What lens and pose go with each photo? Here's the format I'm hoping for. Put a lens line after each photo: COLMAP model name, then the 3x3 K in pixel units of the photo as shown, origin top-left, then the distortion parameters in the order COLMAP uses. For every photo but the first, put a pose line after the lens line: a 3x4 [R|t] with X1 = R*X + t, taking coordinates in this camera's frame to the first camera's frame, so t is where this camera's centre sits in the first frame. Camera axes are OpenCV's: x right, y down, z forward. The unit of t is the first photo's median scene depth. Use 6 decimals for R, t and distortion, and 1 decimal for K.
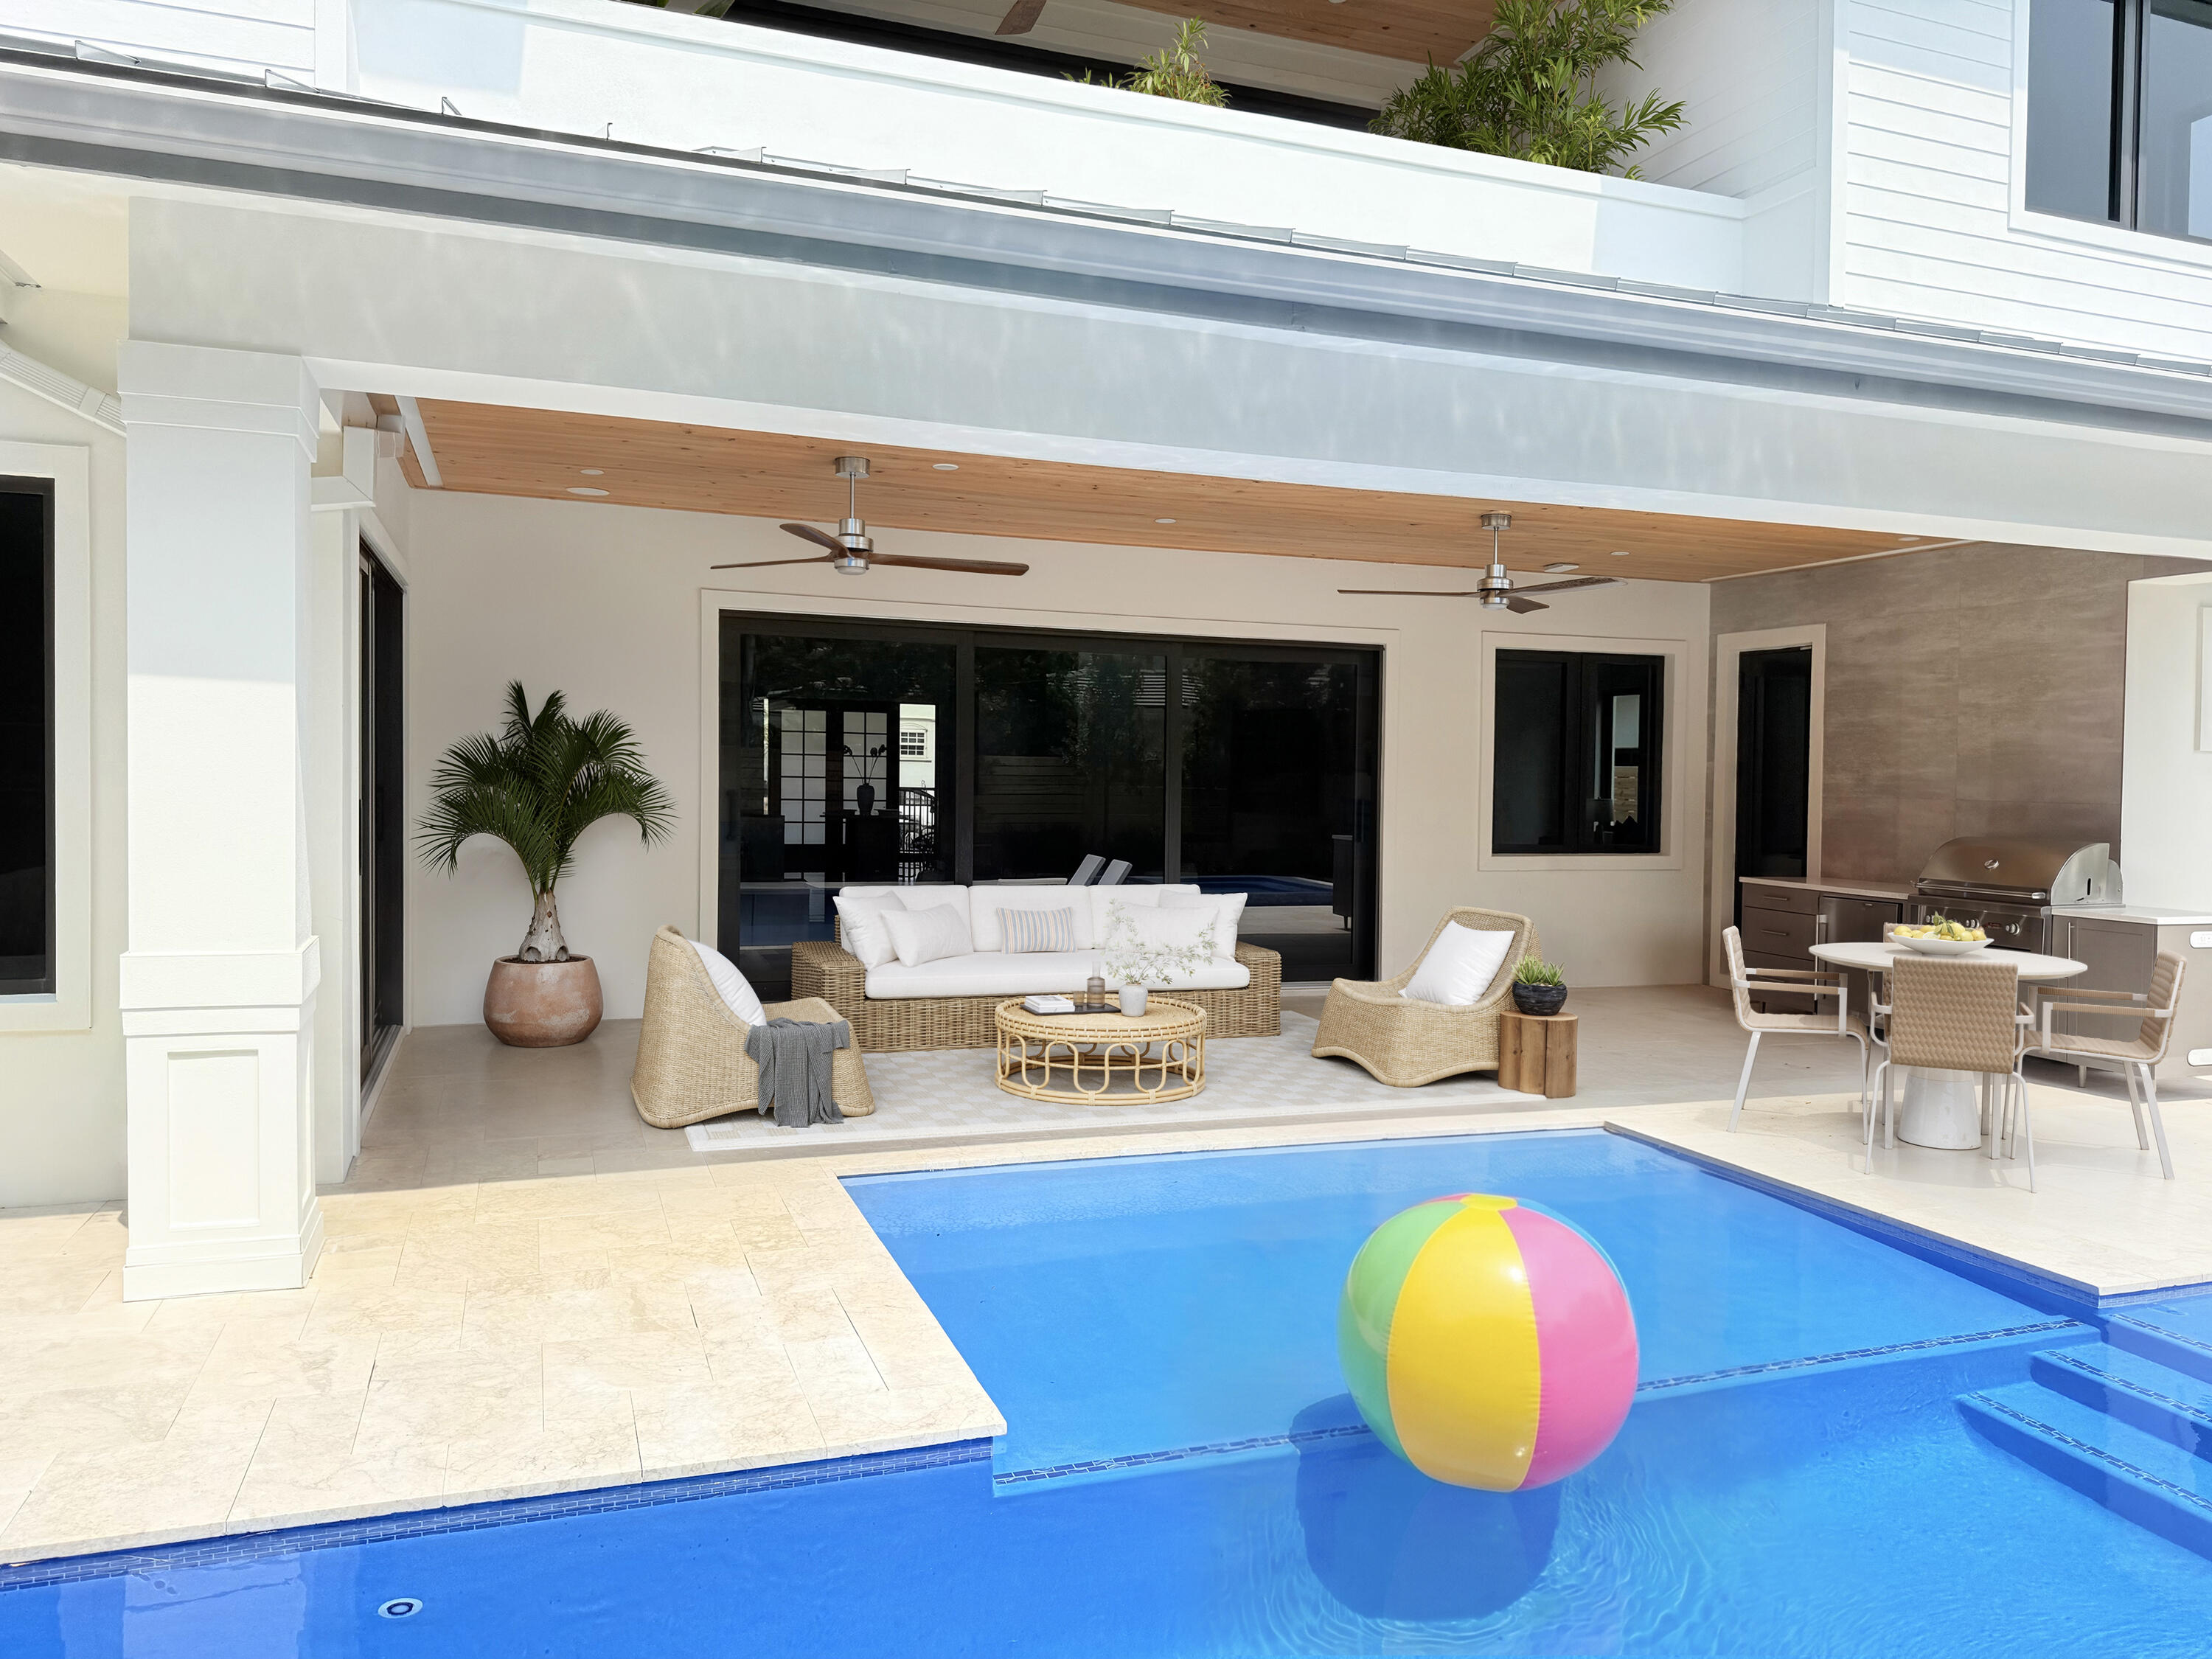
lens RADIAL K [[1597.5, 0, 1112.7], [0, 1597.5, 822.0], [0, 0, 1]] dist [-0.008082, -0.008874]
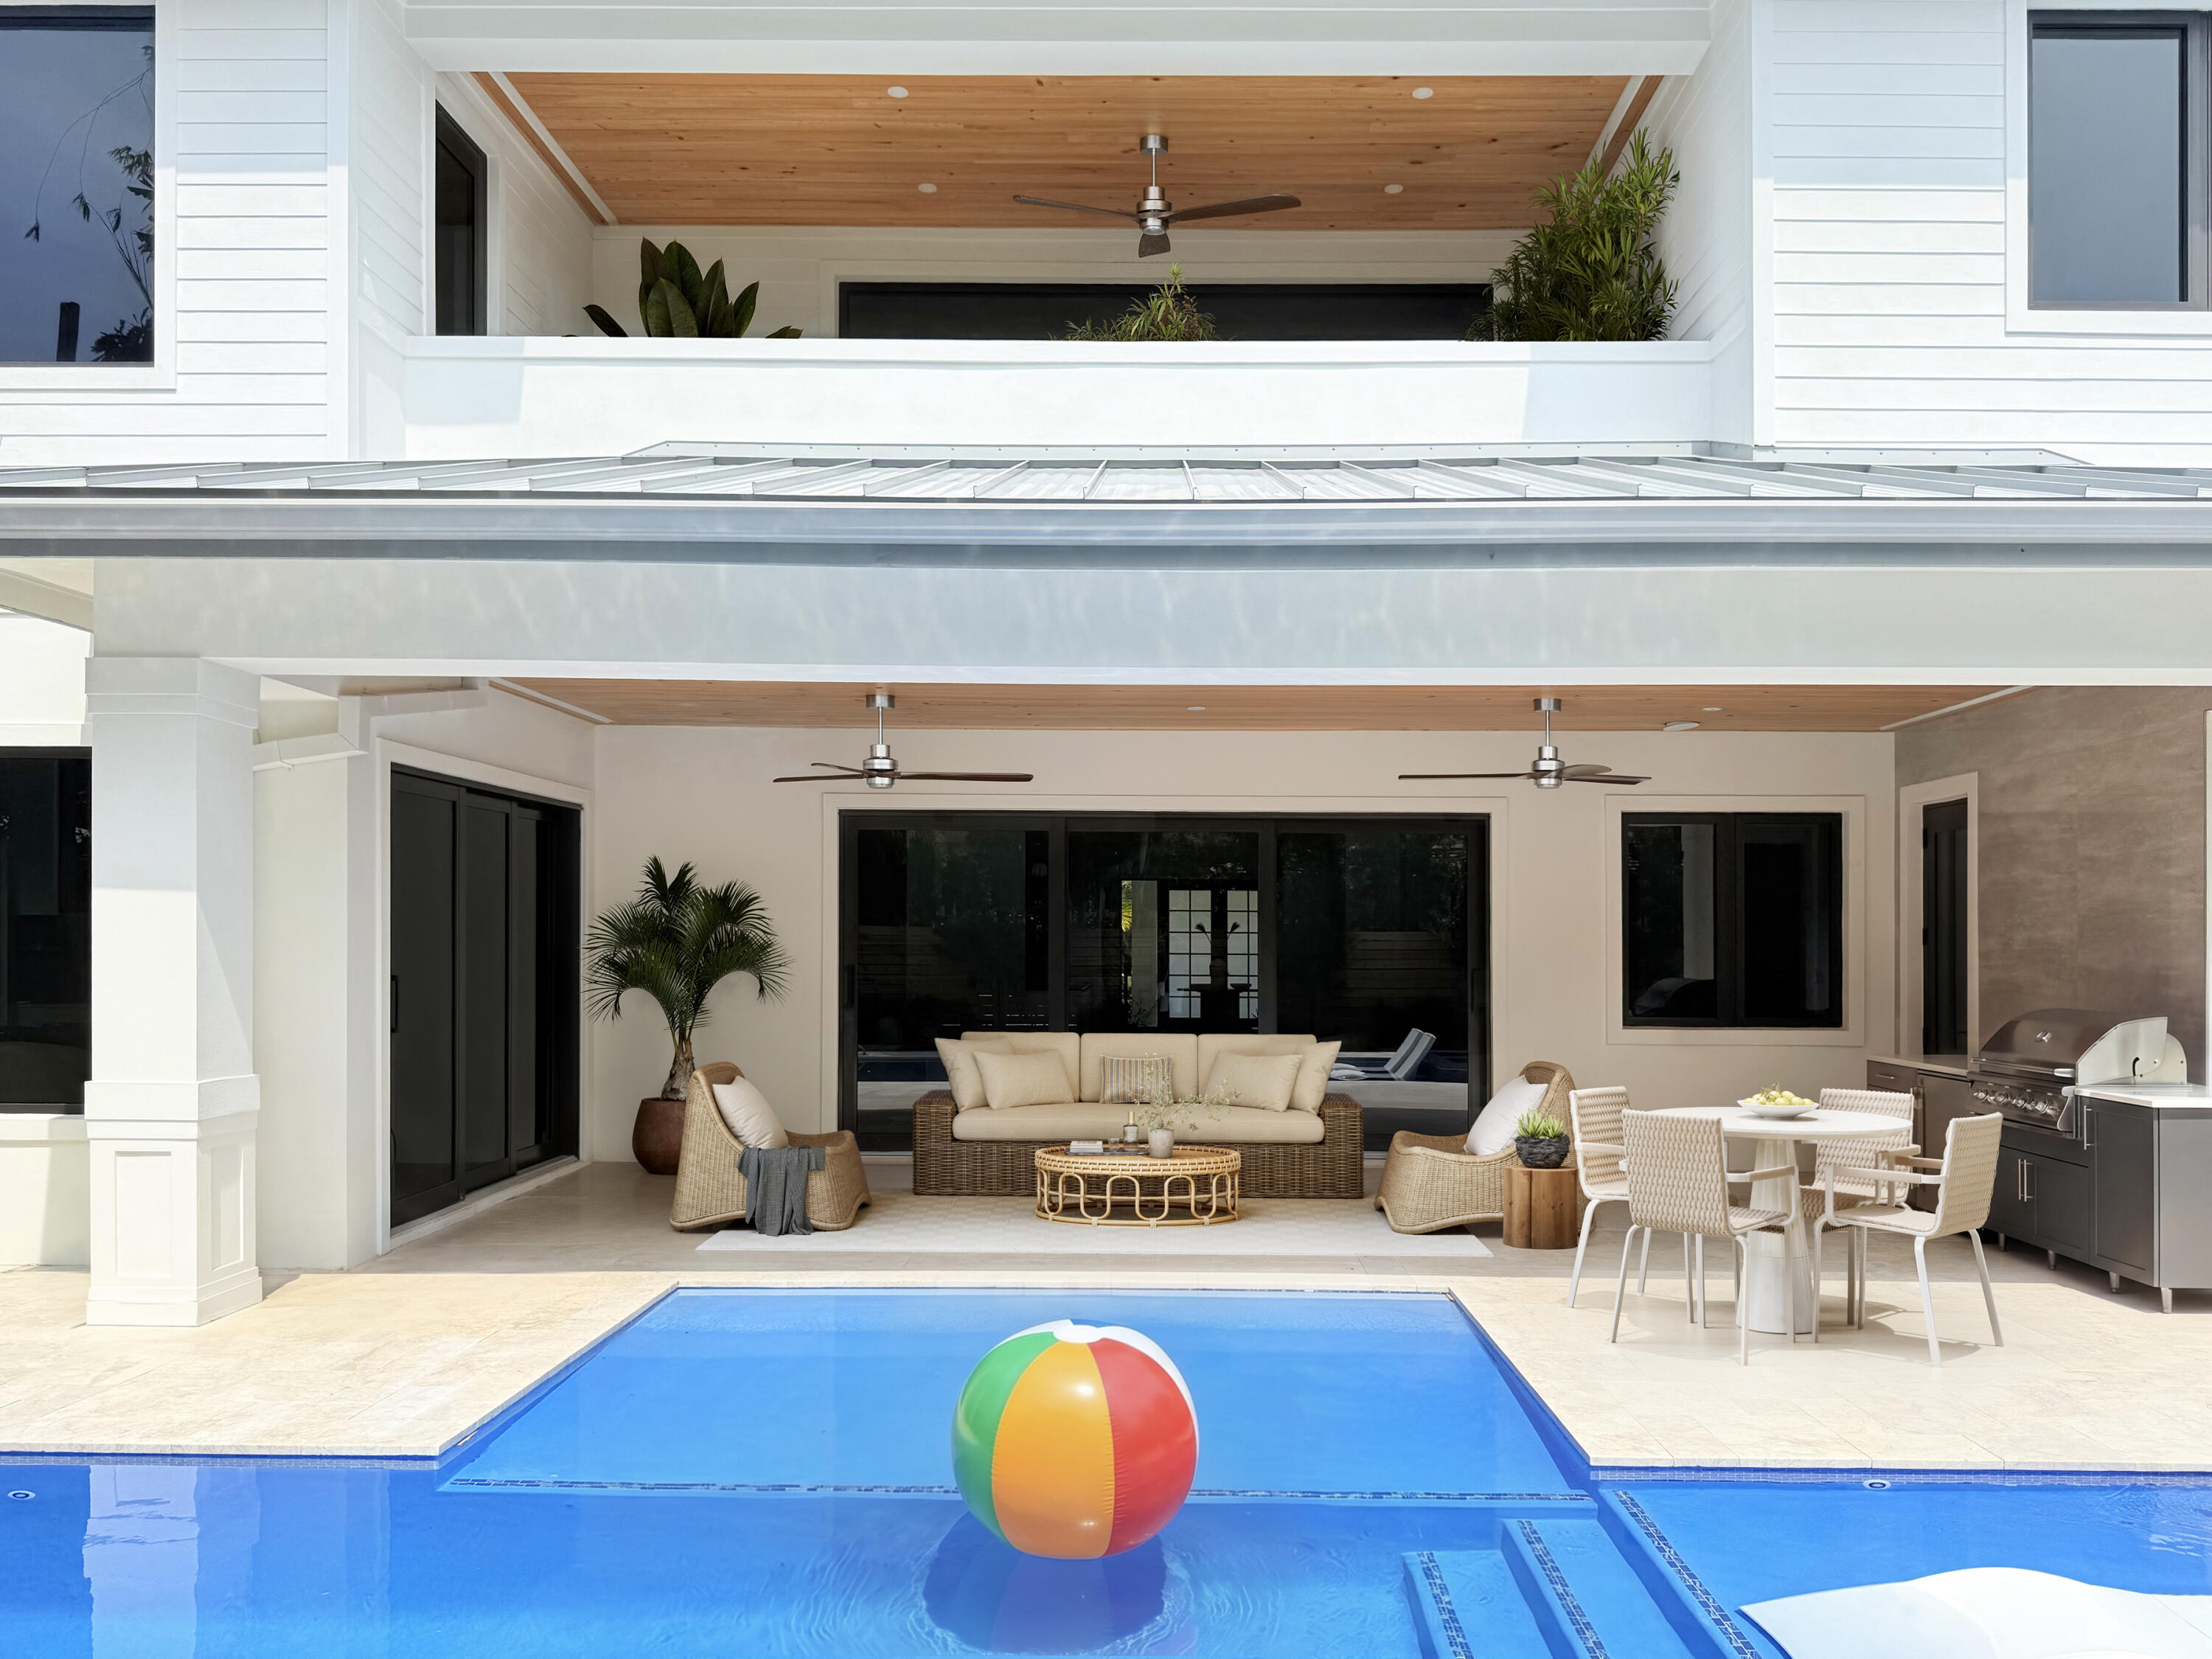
lens RADIAL K [[1636.2, 0, 1166.1], [0, 1636.2, 951.9], [0, 0, 1]] dist [-0.009412, -0.007691]
pose [[0.937880, -0.010865, -0.346790, 0.383167], [0.000593, 0.999558, -0.029710, 0.004994], [0.346960, 0.027659, 0.937472, -0.021497]]
